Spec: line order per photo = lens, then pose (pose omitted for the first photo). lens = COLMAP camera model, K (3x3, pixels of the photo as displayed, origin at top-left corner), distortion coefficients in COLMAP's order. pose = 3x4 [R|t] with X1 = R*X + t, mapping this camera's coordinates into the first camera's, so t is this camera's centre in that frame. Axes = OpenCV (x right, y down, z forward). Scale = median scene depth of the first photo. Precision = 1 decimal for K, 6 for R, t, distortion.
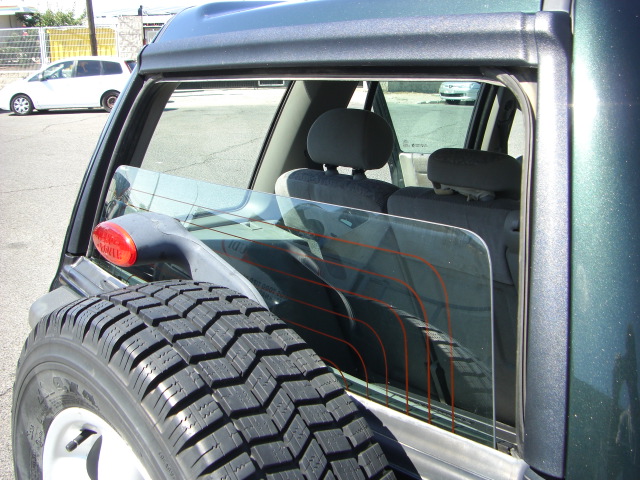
lens RADIAL K [[713.7, 0, 320.0], [0, 713.7, 240.0], [0, 0, 1]] dist [-0.246702, 0.341084]
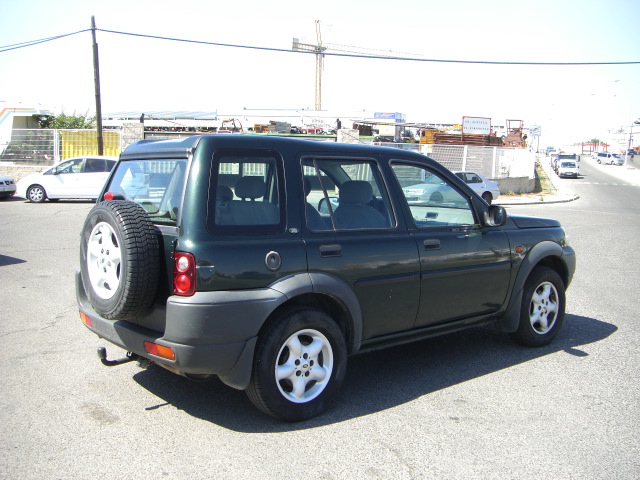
lens RADIAL K [[713.7, 0, 320.0], [0, 713.7, 240.0], [0, 0, 1]] dist [-0.246702, 0.341084]
pose [[0.999559, 0.029578, 0.002472, 0.041679], [-0.028879, 0.988416, -0.148997, 0.036479], [-0.006851, 0.148860, 0.988835, -0.135098]]
